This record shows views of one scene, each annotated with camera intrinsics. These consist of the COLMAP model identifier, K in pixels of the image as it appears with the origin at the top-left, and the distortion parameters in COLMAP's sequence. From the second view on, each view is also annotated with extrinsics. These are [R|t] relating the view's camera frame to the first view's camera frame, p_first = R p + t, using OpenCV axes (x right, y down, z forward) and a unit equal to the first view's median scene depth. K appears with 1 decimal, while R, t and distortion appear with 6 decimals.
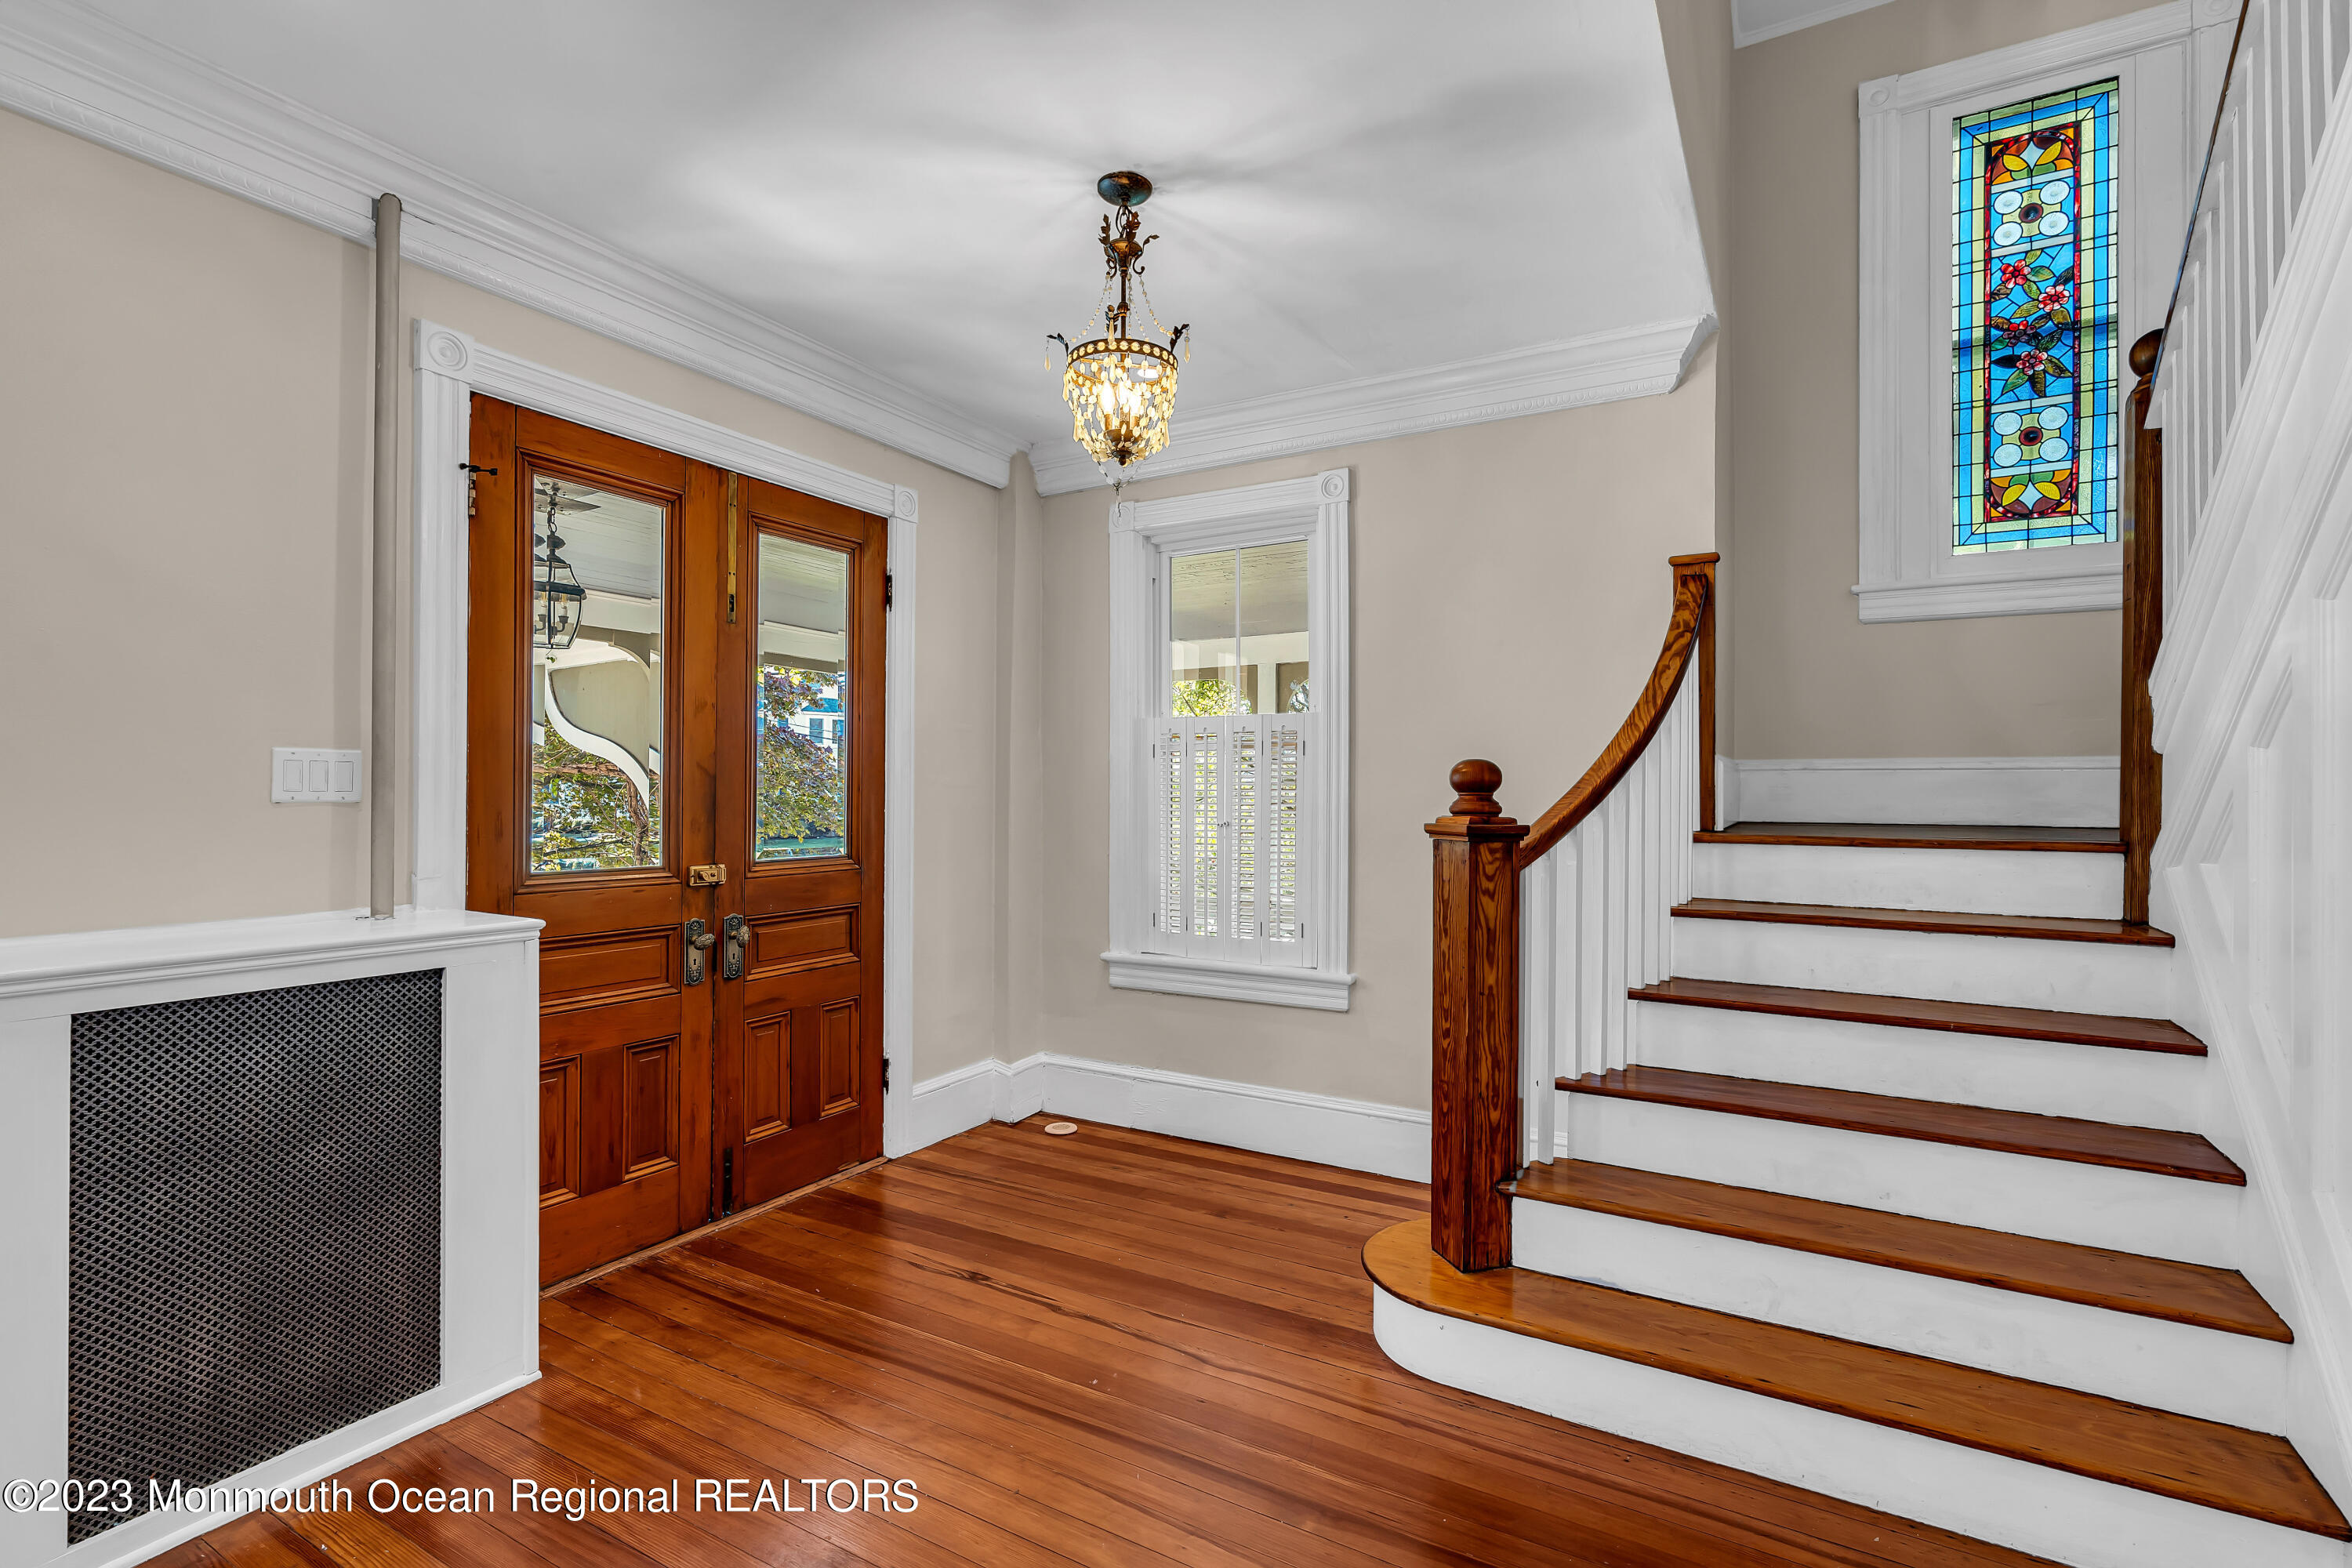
lens RADIAL K [[1061.5, 0, 1189.2], [0, 1061.5, 789.9], [0, 0, 1]] dist [-0.011216, 0.005627]
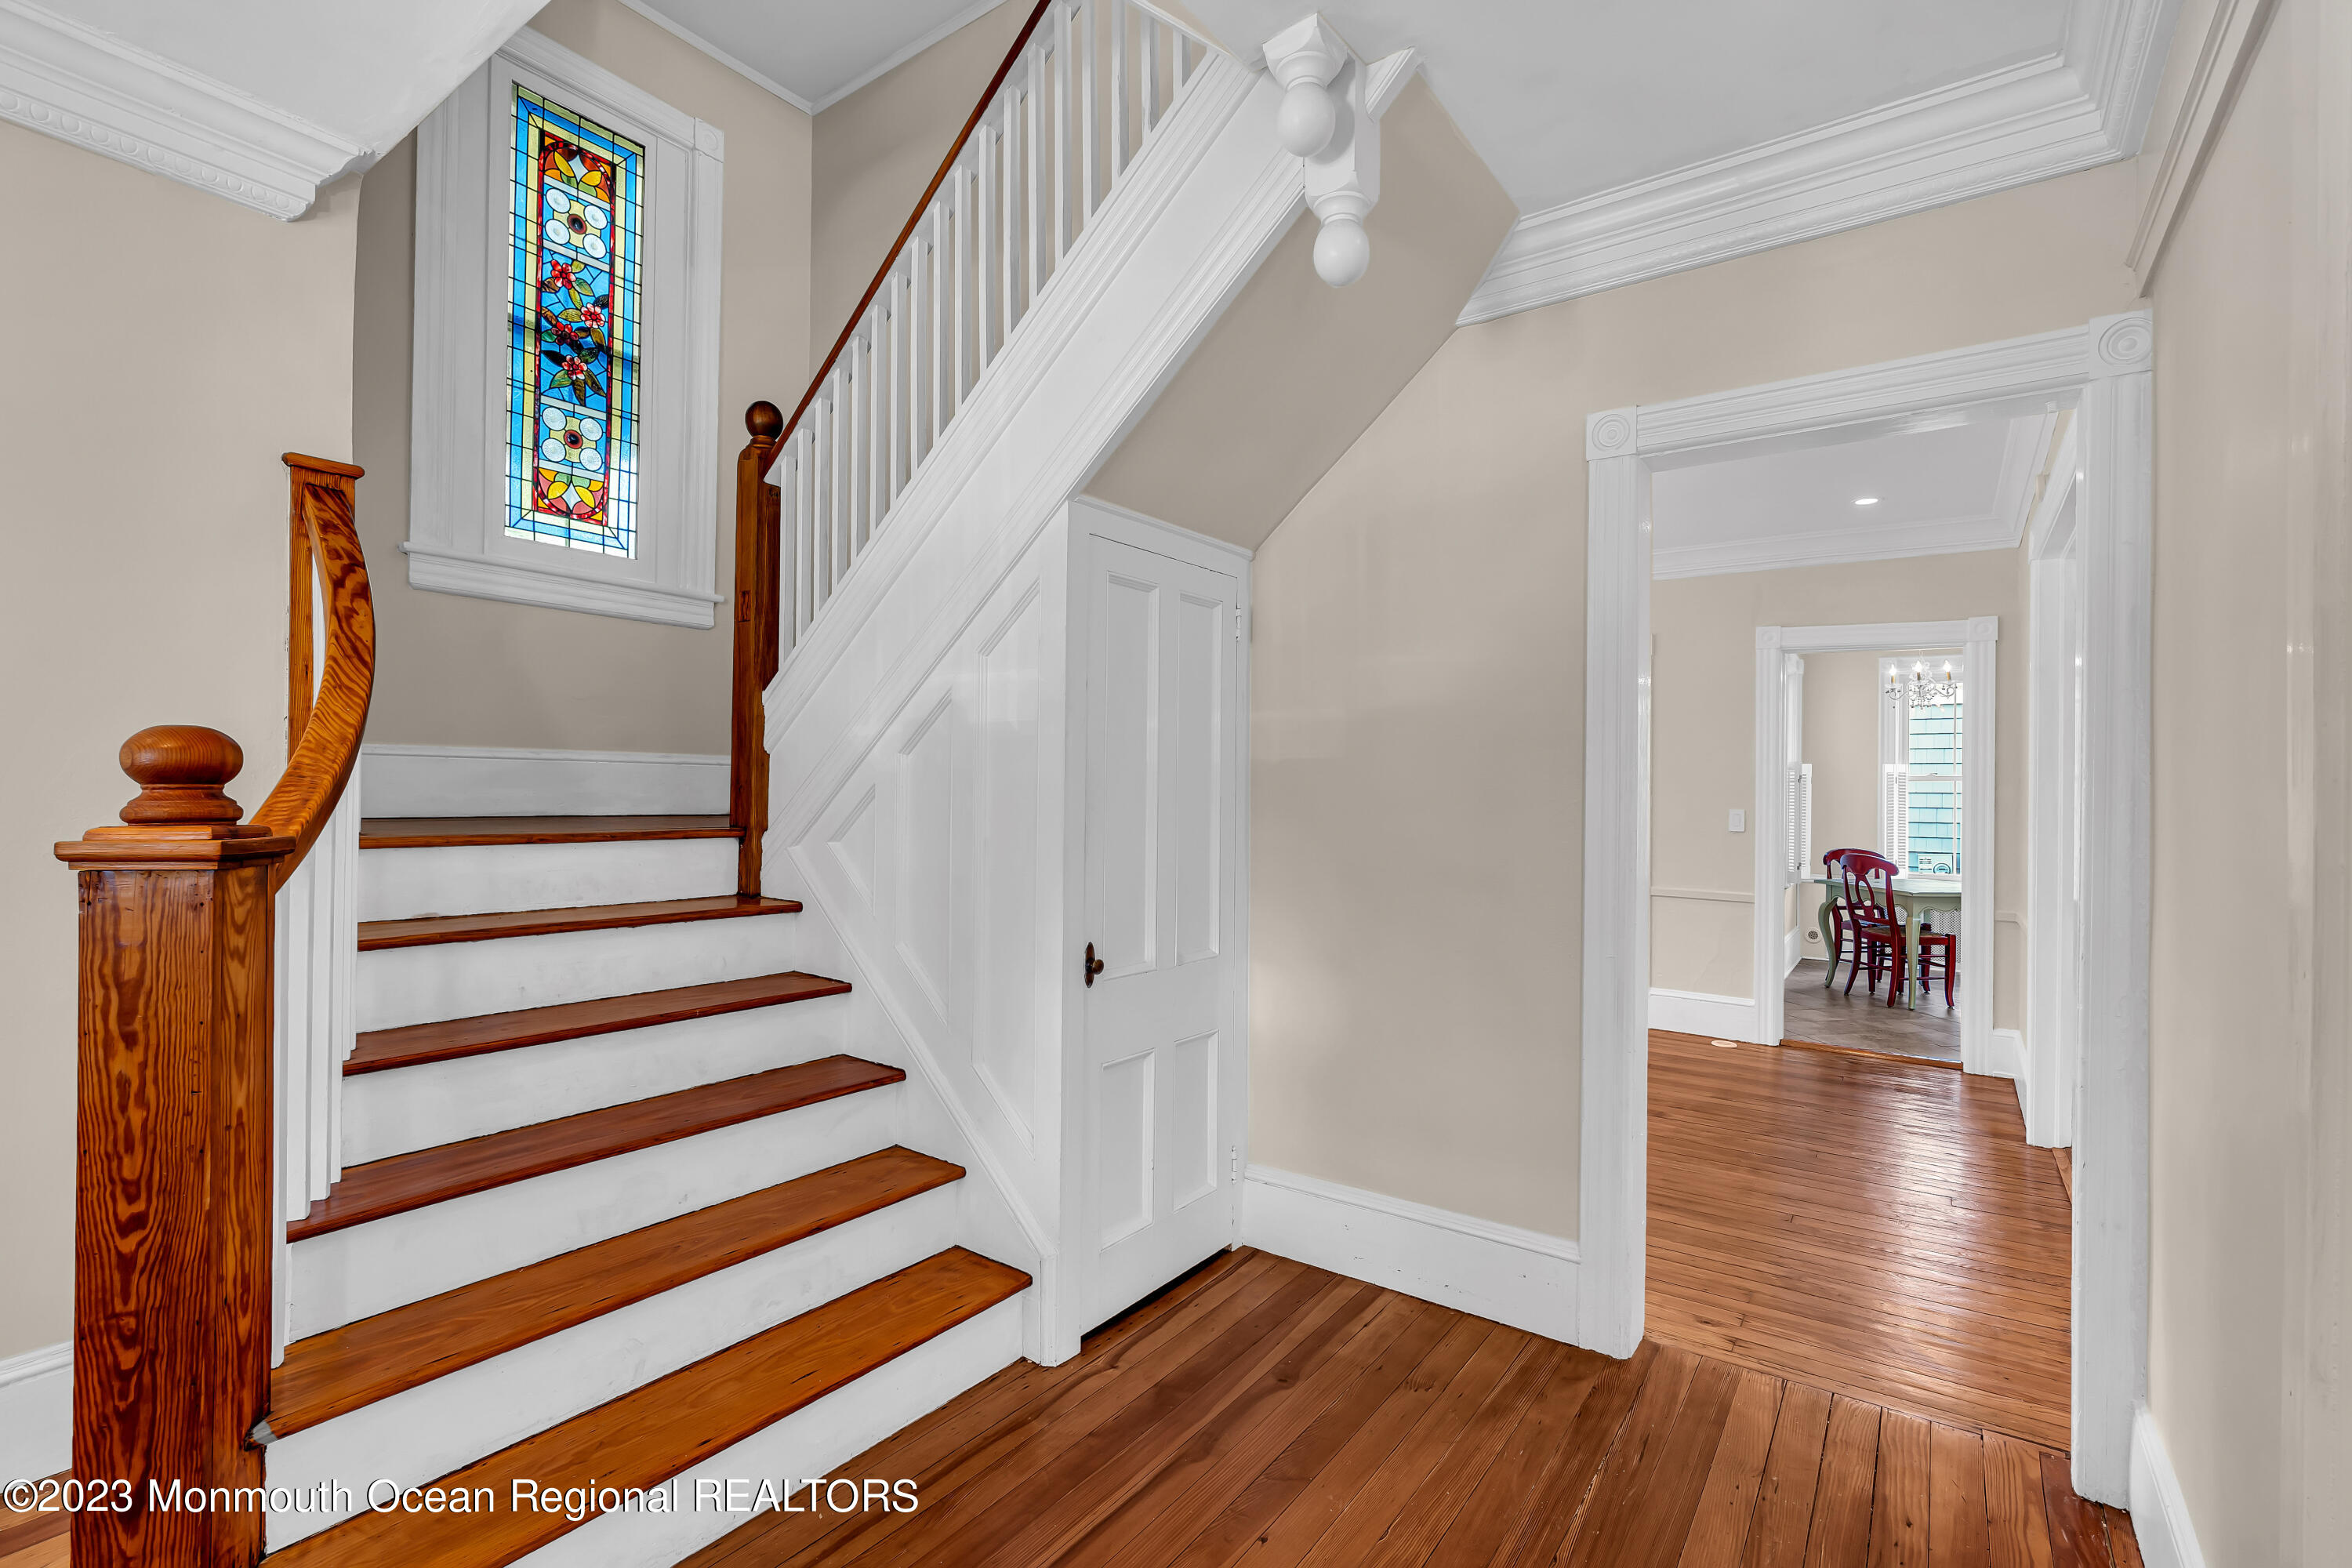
lens RADIAL K [[1061.5, 0, 1189.2], [0, 1061.5, 789.9], [0, 0, 1]] dist [-0.011216, 0.005627]
pose [[0.095824, -0.002014, 0.995396, -0.181824], [-0.013841, 0.999899, 0.003356, -0.002787], [-0.995302, -0.014098, 0.095787, 0.299441]]
